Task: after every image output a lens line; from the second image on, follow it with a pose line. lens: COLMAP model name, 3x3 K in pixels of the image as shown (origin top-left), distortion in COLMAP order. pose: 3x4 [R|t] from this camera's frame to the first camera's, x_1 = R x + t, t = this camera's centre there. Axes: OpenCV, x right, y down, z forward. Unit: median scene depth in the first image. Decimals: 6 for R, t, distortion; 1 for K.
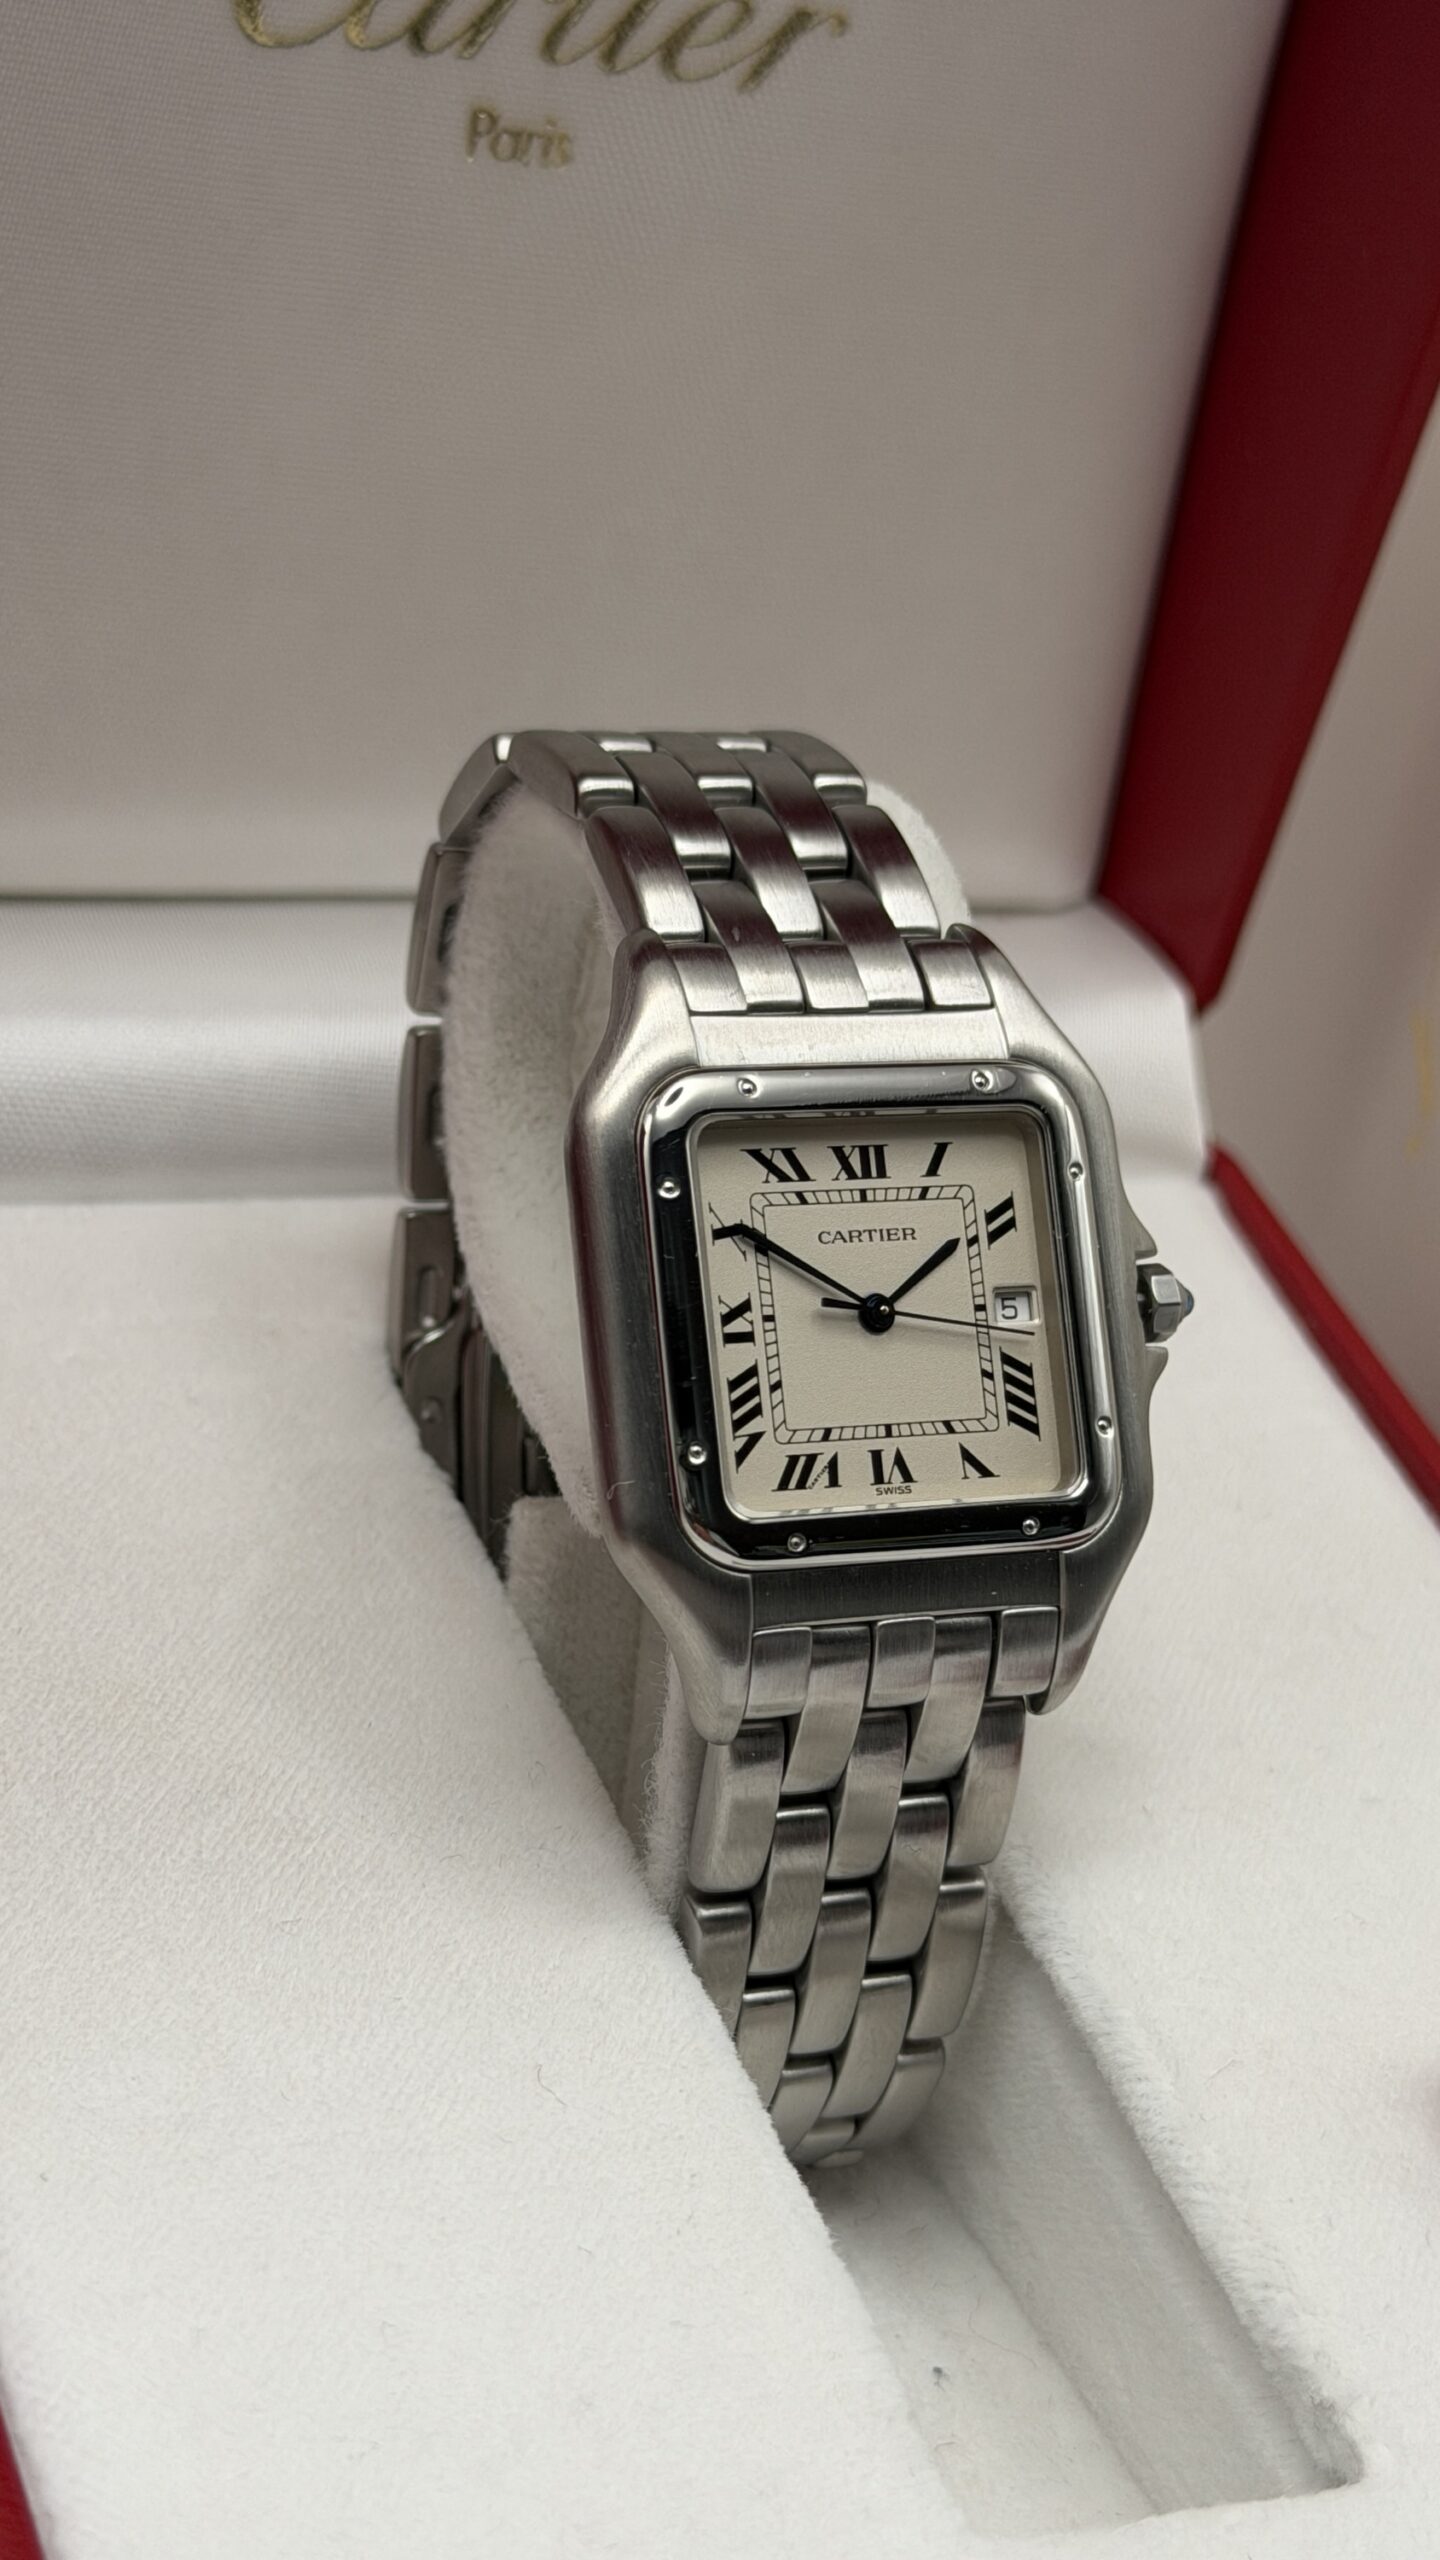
lens RADIAL K [[4611.5, 0, 712.4], [0, 4611.5, 1278.6], [0, 0, 1]] dist [0.019431, 0.000000]
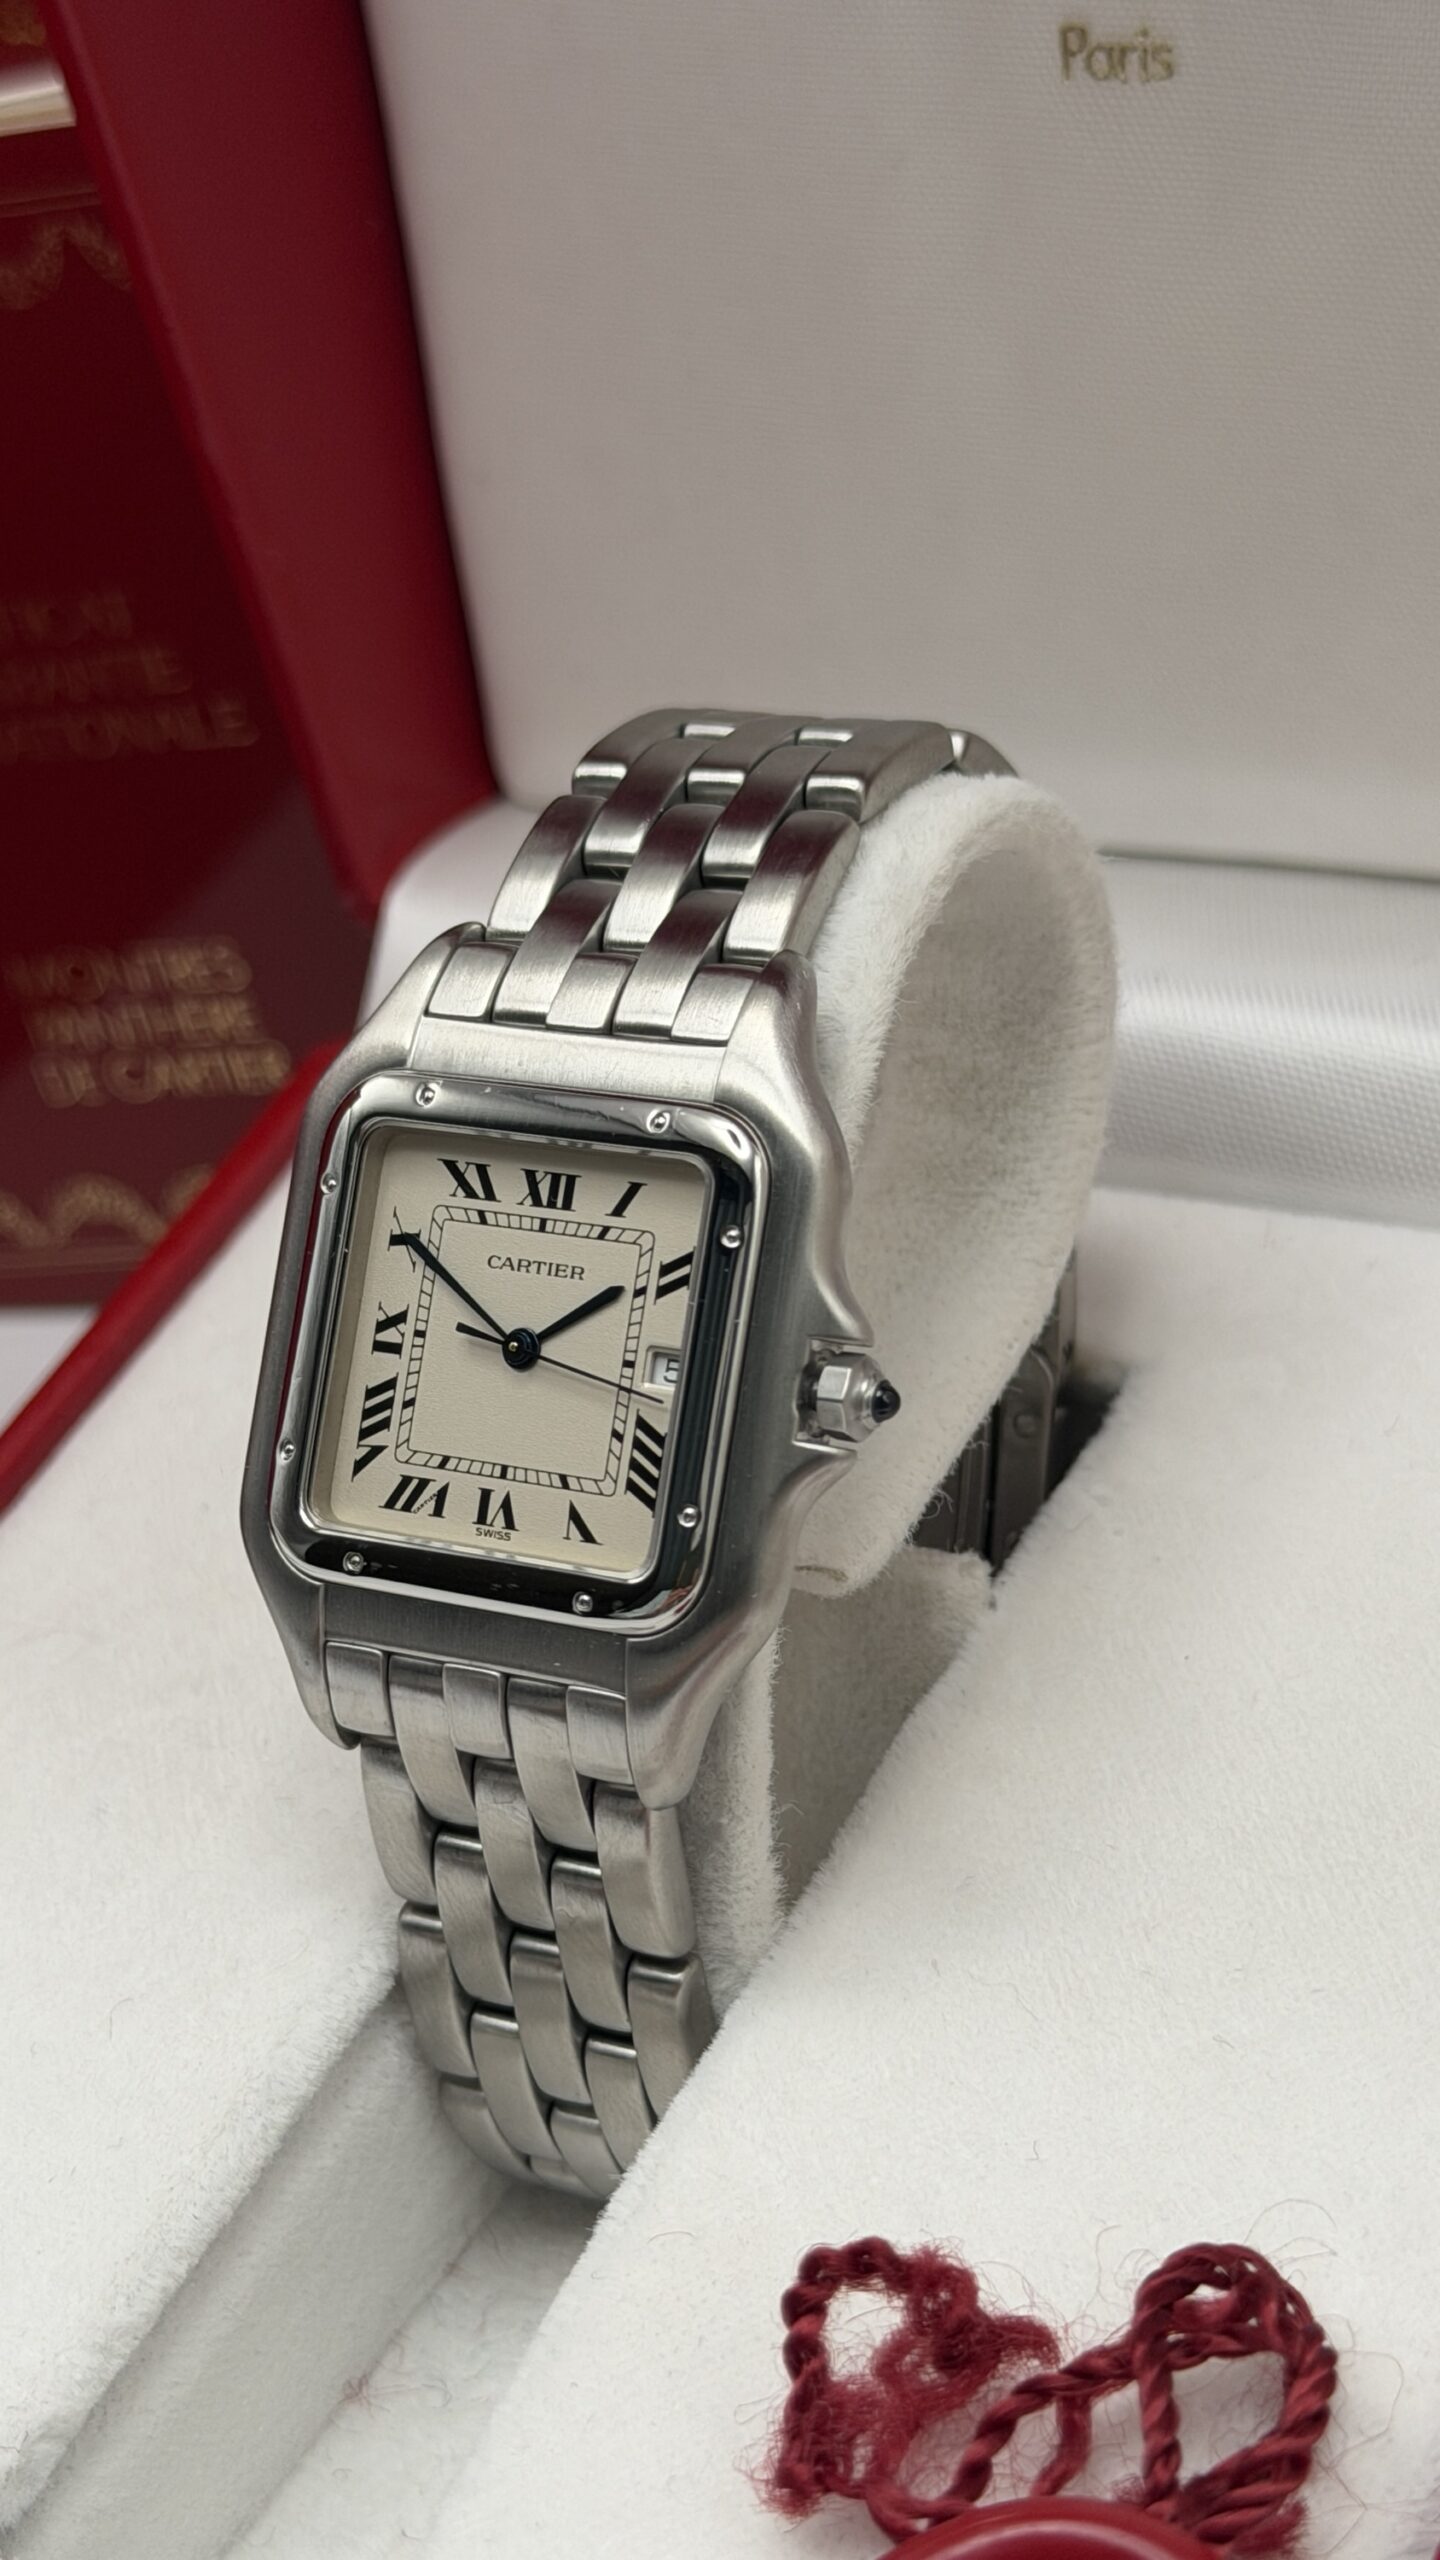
lens RADIAL K [[4611.5, 0, 714.3], [0, 4611.5, 1289.0], [0, 0, 1]] dist [0.019431, 0.000000]
pose [[0.568153, 0.160330, -0.807153, 0.818555], [-0.113676, 0.986725, 0.115983, -0.118786], [0.815034, 0.025858, 0.578836, 0.476571]]
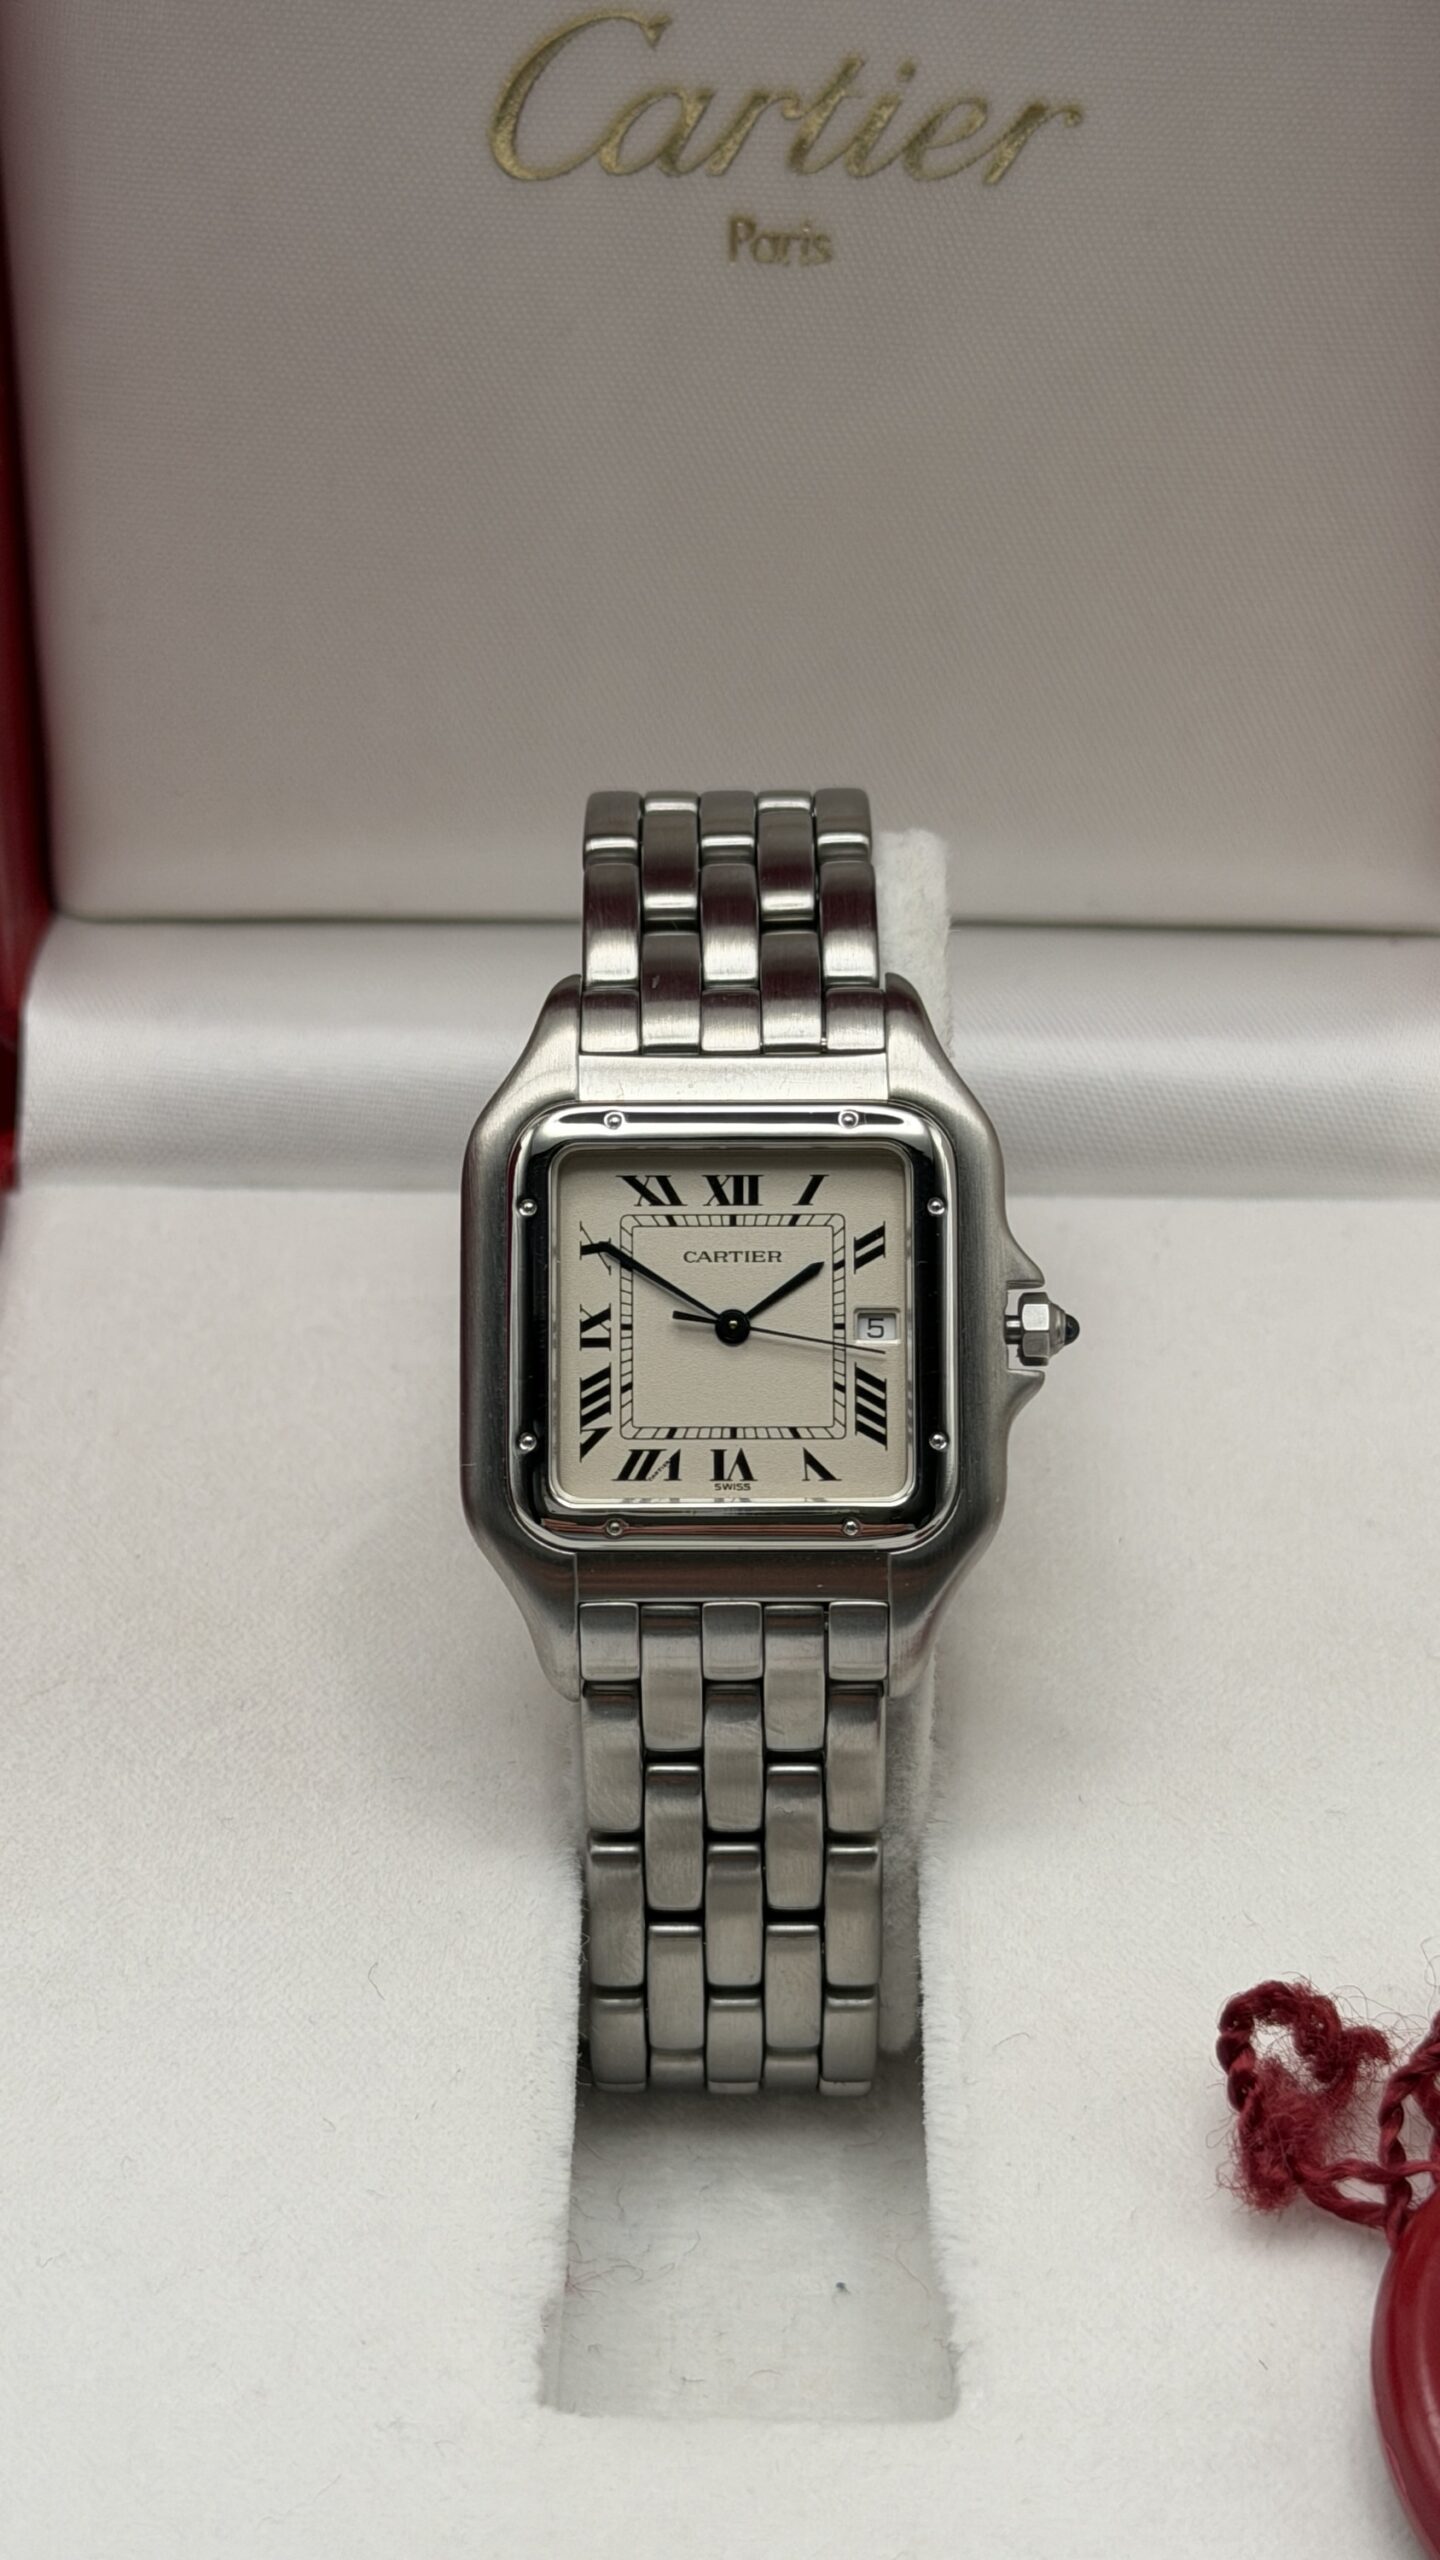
lens RADIAL K [[4611.5, 0, 642.0], [0, 4611.5, 1273.8], [0, 0, 1]] dist [0.019431, 0.000000]
pose [[0.893771, 0.046219, -0.446135, 0.508104], [-0.037113, 0.998886, 0.029132, -0.036633], [0.446985, -0.009480, 0.894491, -0.005958]]
